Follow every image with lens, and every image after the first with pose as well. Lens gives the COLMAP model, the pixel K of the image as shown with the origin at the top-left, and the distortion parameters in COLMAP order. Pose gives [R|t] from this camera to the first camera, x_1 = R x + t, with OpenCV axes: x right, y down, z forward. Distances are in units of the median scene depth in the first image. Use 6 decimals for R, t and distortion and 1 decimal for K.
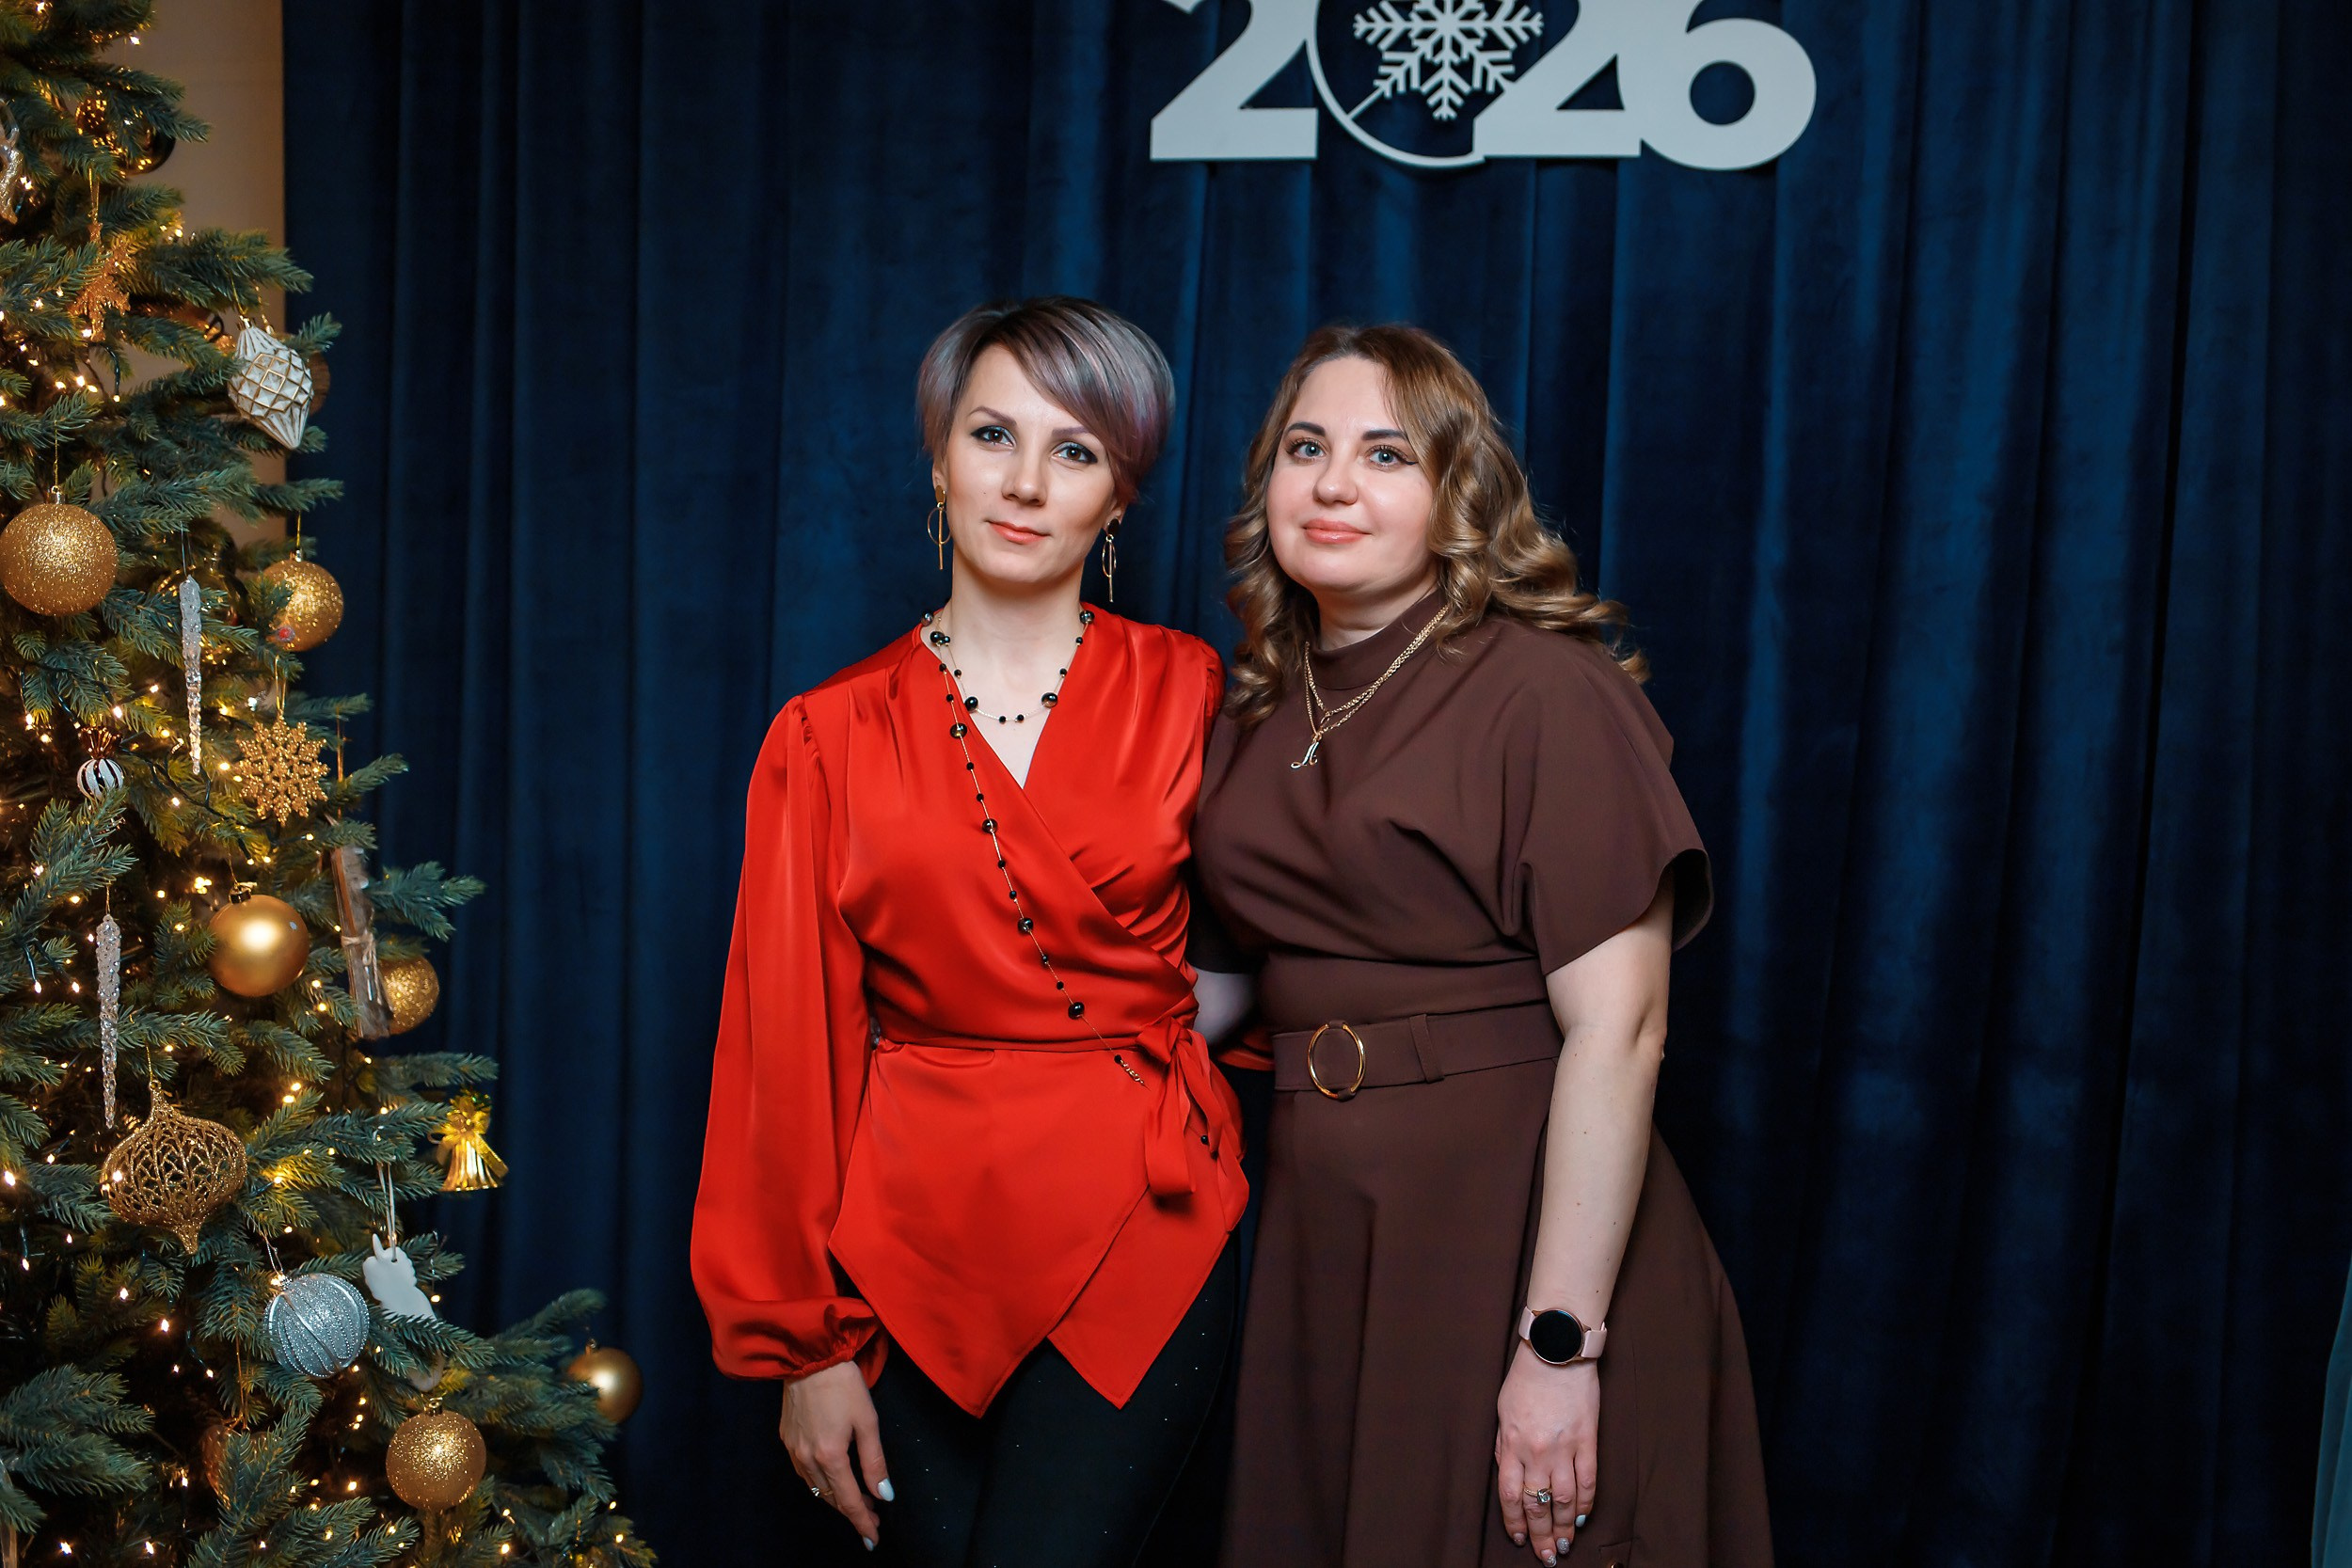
lens RADIAL K [[2282.5, 0, 1179.8], [0, 2282.5, 775.3], [0, 0, 1]] dist [-0.049526, 0.000000]
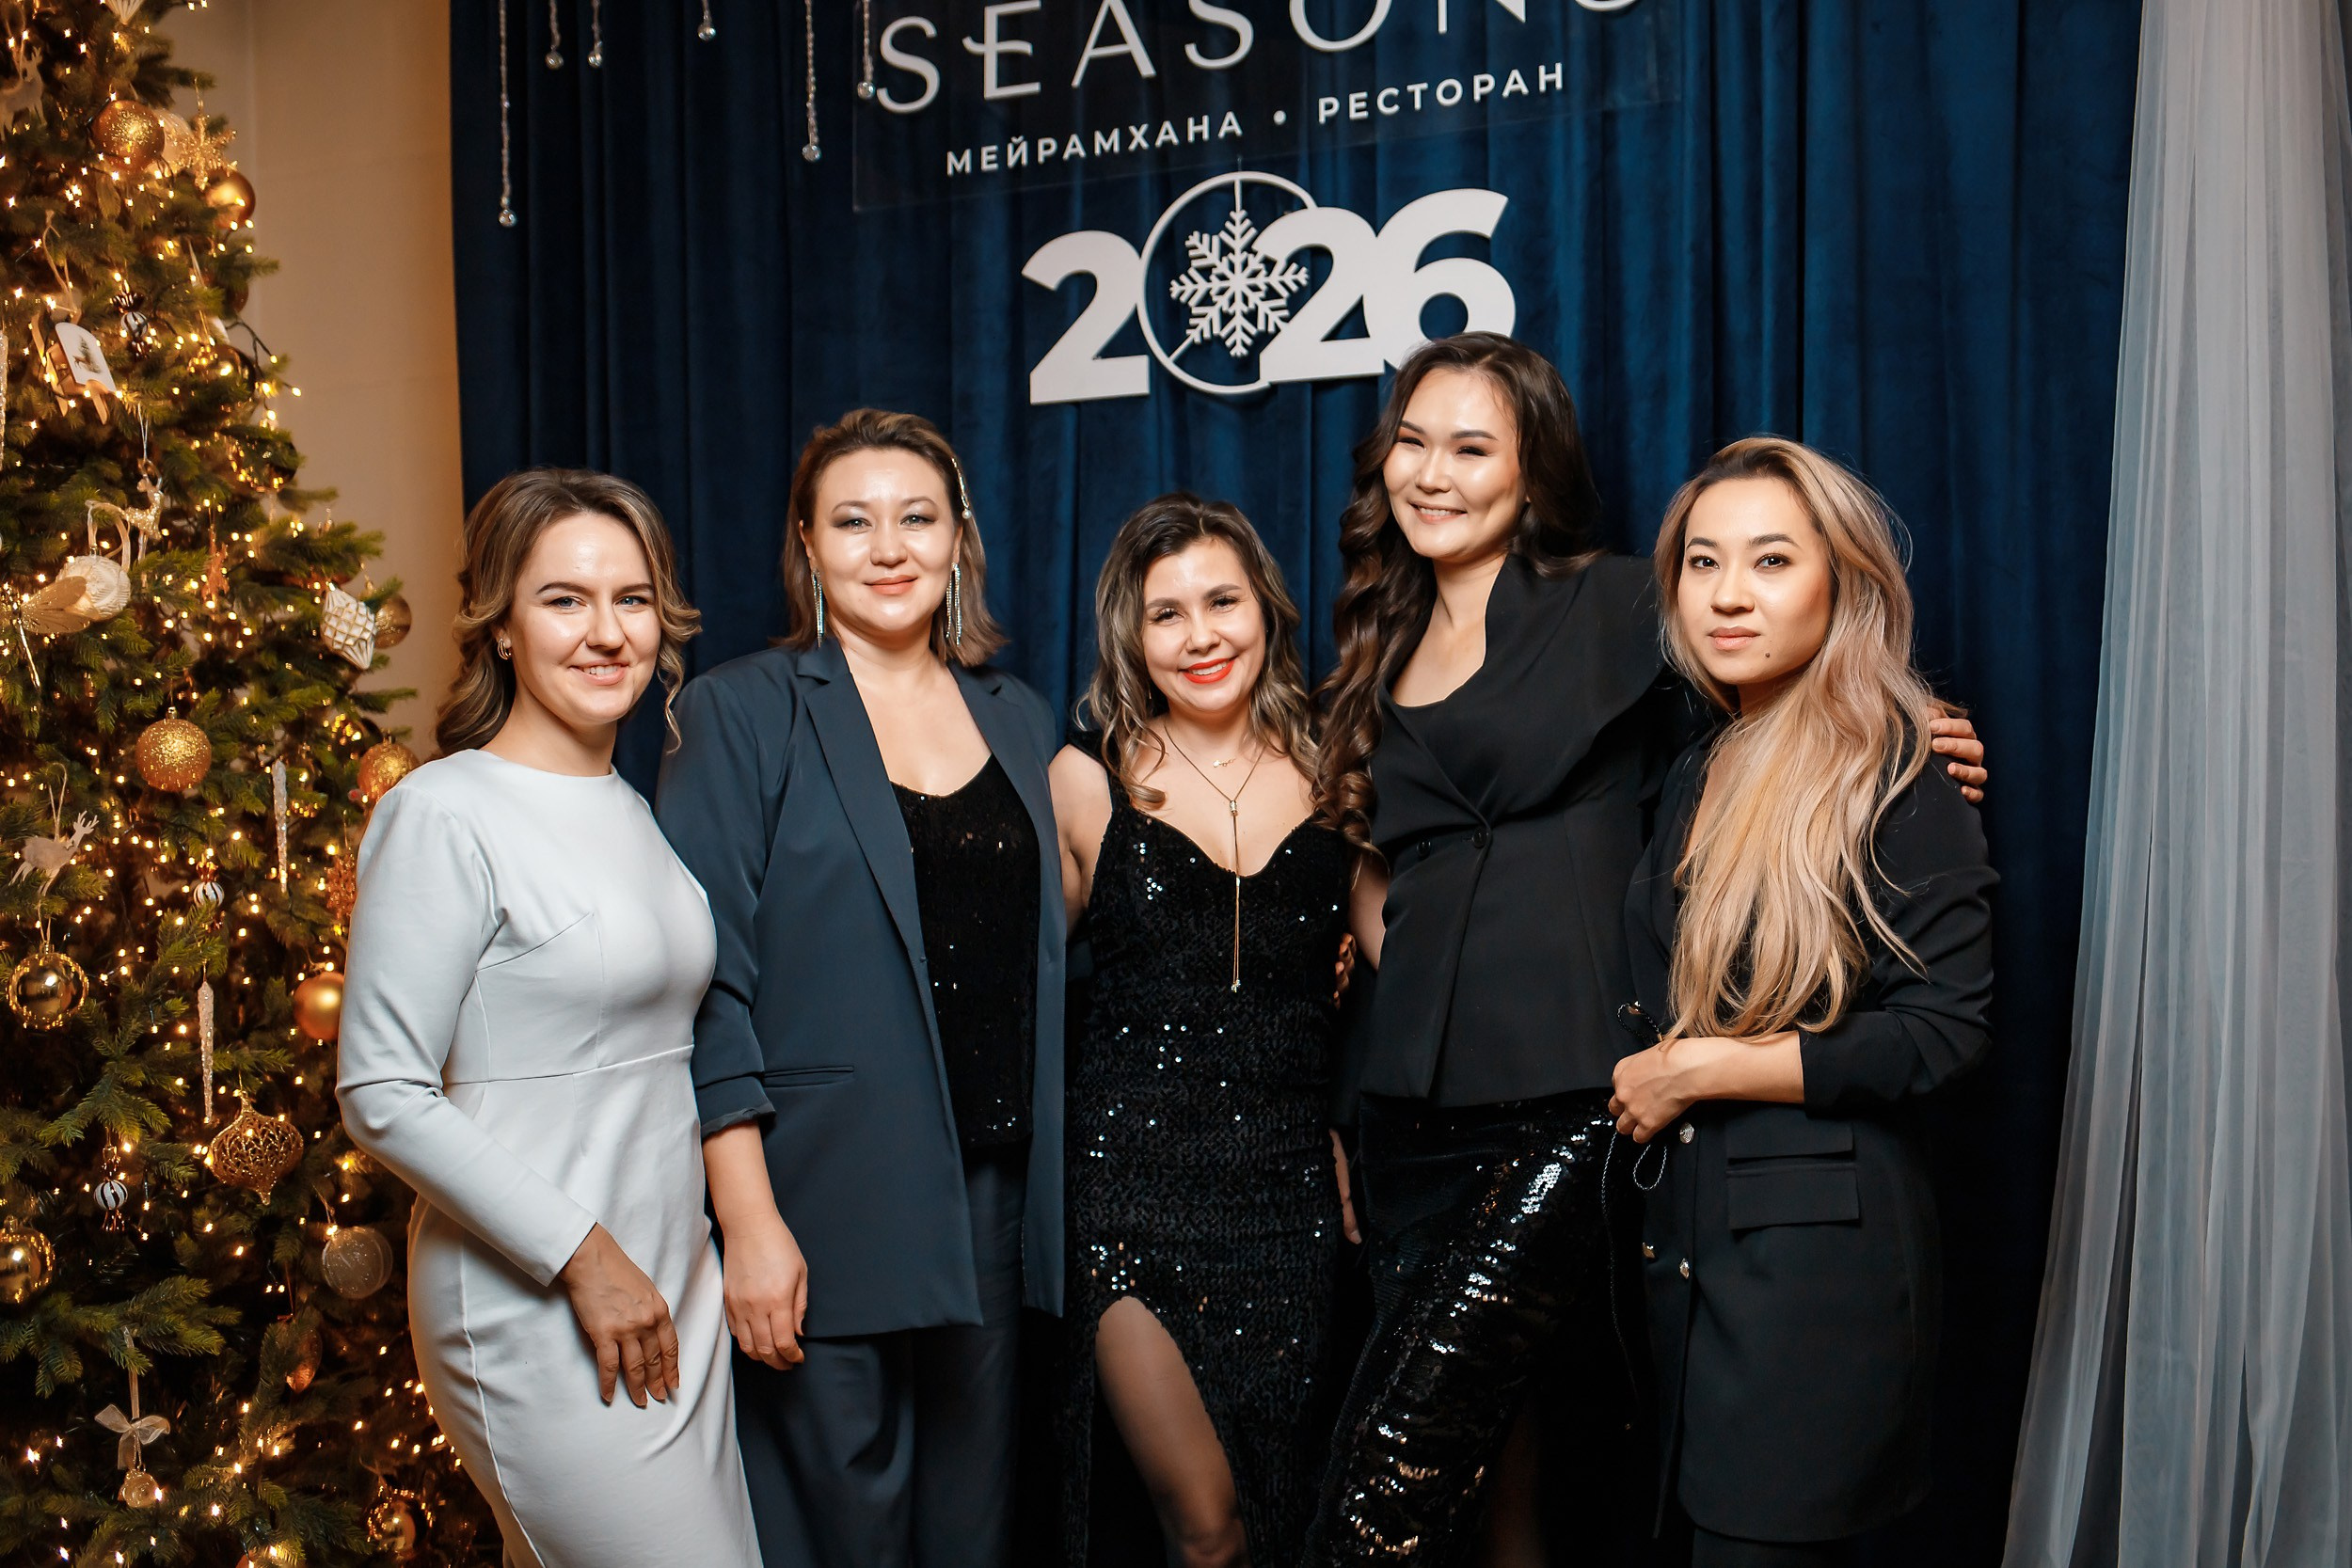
lens RADIAL K [[2282.5, 0, 1158.1], [0, 2282.5, 766.5], [0, 0, 1]] dist [-0.049526, 0.000000]
pose [[0.969129, -0.041587, -0.243020, 0.376176], [0.027679, 0.997792, -0.060369, 0.017972], [0.244994, 0.051779, 0.968141, -0.242493]]
